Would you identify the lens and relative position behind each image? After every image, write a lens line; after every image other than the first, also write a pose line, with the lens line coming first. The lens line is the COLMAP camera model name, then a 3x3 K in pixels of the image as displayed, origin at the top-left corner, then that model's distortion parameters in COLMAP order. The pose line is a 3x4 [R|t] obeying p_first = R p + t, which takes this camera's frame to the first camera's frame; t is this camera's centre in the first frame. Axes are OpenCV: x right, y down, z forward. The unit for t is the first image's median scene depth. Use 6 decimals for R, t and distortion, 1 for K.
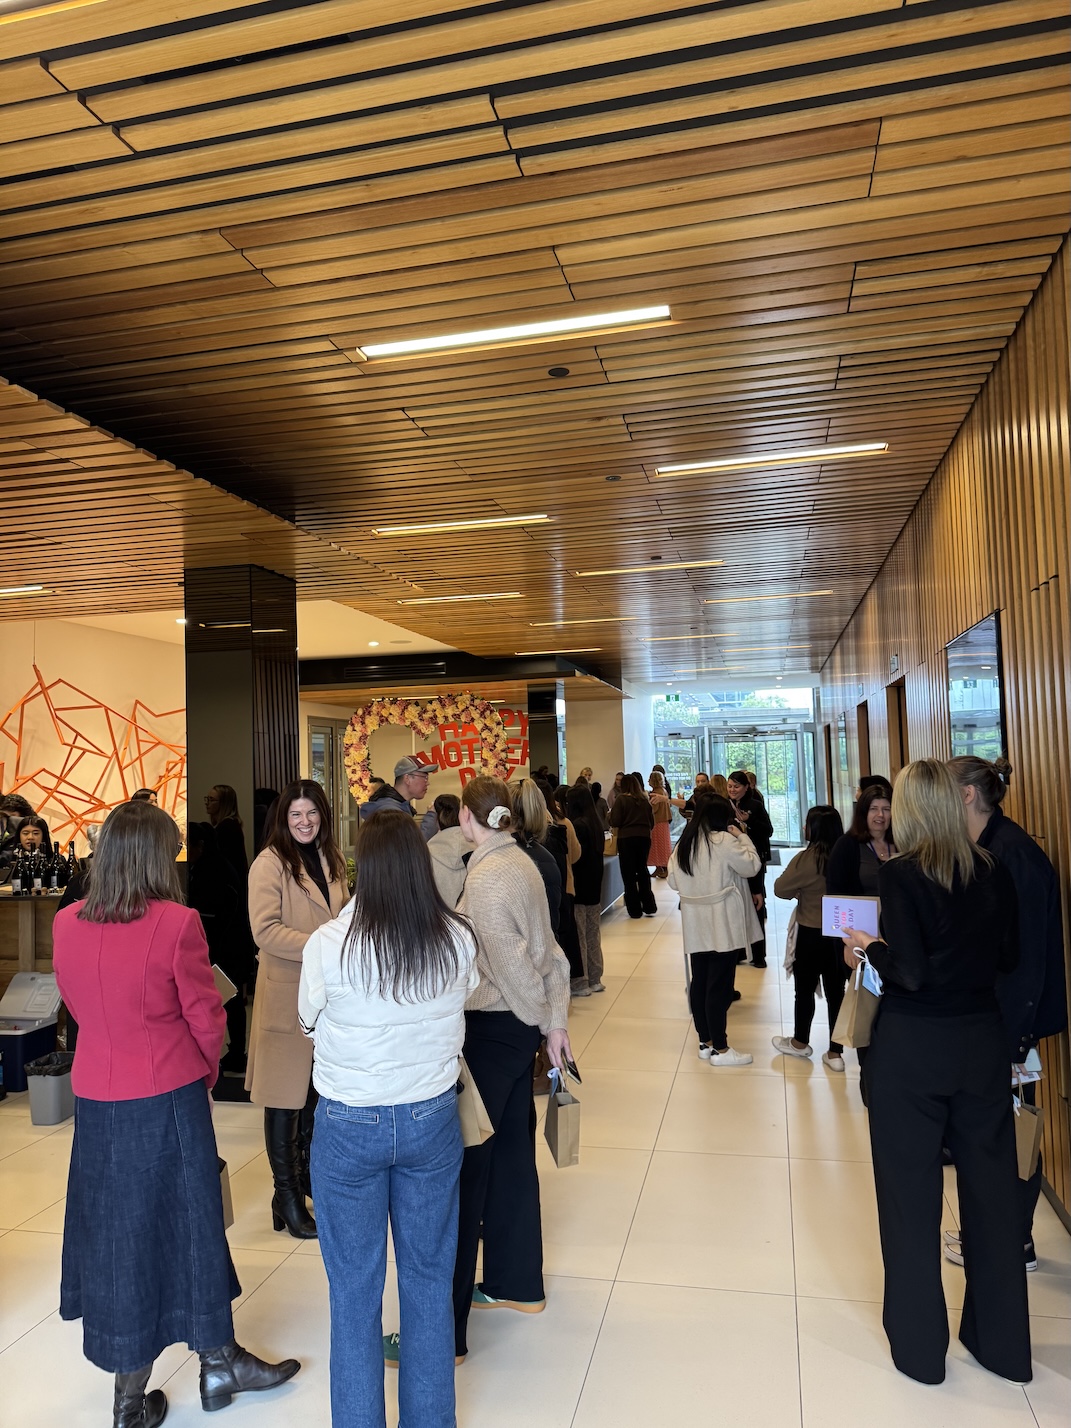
lens RADIAL K [[988.3, 0, 549.0], [0, 988.3, 713.0], [0, 0, 1]] dist [0.029845, -0.081127]
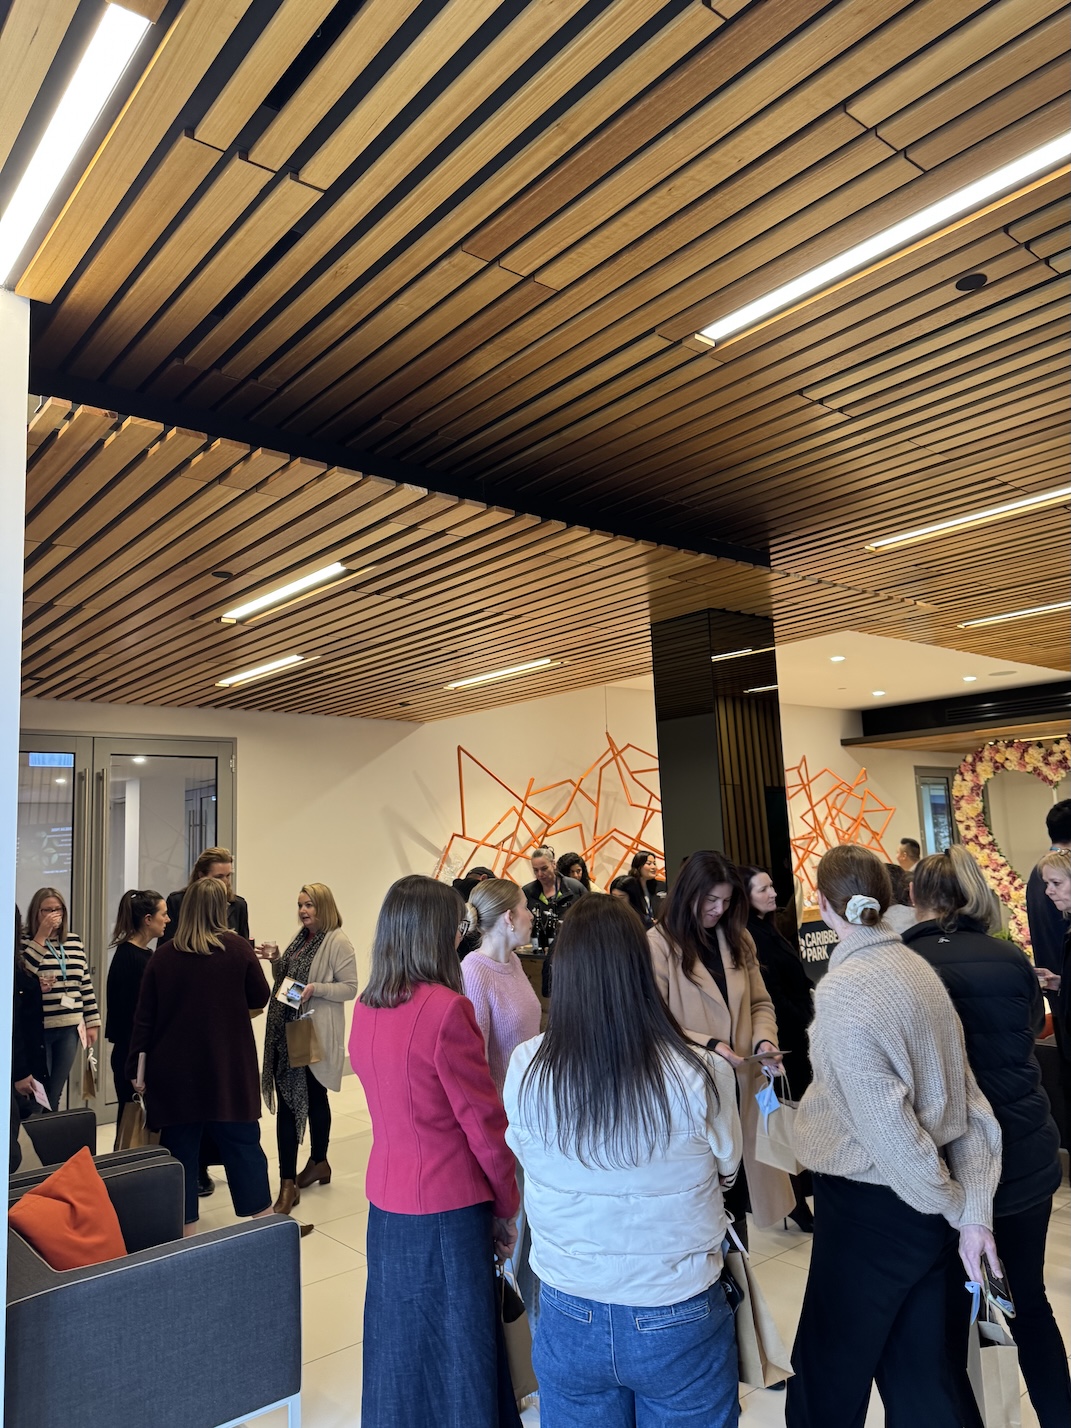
lens RADIAL K [[1014.4, 0, 534.1], [0, 1014.4, 717.9], [0, 0, 1]] dist [0.023214, -0.034890]
pose [[0.791160, -0.081578, -0.606145, 0.192823], [0.052749, 0.996473, -0.065261, 0.005405], [0.609331, 0.019659, 0.792672, 0.234665]]
